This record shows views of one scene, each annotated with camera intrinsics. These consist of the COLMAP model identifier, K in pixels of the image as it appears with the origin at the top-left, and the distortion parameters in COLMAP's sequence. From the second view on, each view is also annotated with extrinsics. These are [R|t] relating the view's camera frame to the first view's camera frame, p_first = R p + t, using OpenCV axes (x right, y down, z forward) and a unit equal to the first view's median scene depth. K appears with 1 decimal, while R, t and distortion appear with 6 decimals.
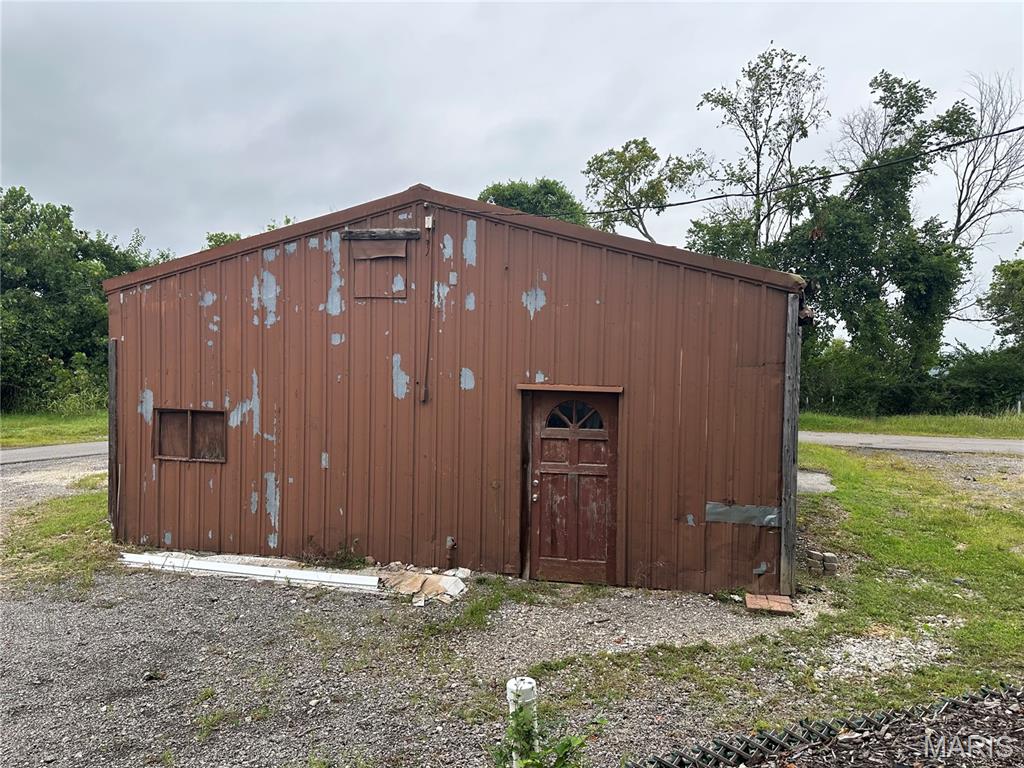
lens RADIAL K [[714.8, 0, 512.0], [0, 714.8, 384.0], [0, 0, 1]] dist [0.139717, -0.229900]
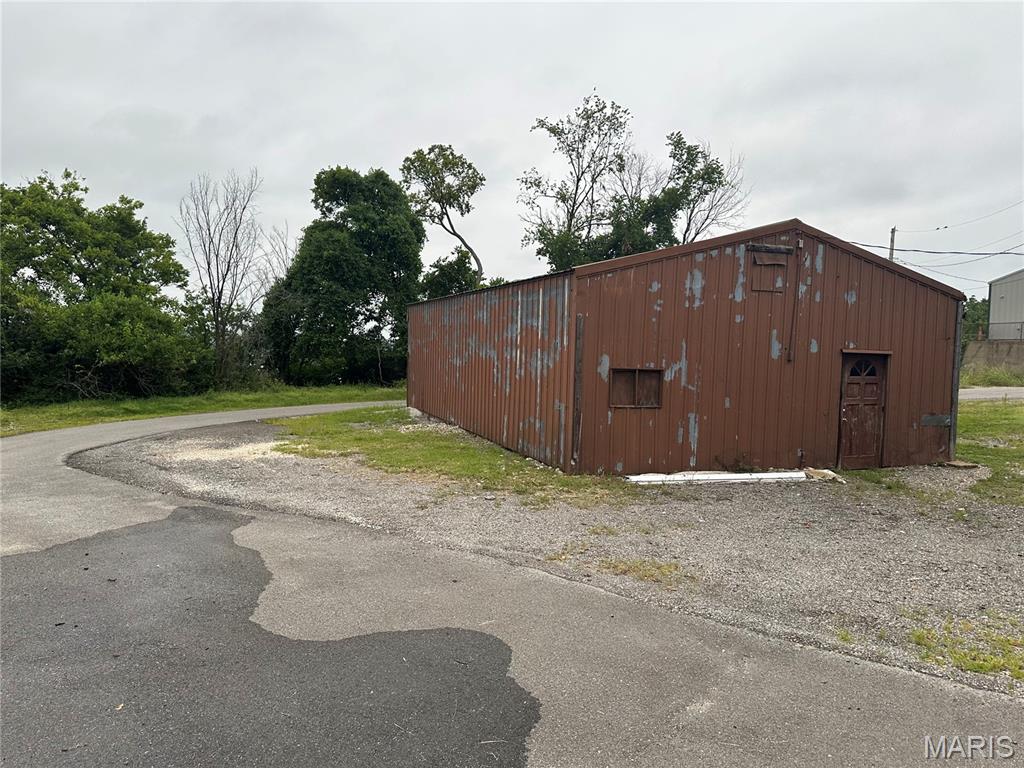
lens RADIAL K [[714.8, 0, 512.0], [0, 714.8, 384.0], [0, 0, 1]] dist [0.139717, -0.229900]
pose [[0.852822, -0.019528, 0.521837, -1.361591], [0.010852, 0.999747, 0.019678, 0.034953], [-0.522090, -0.011119, 0.852818, -0.003953]]
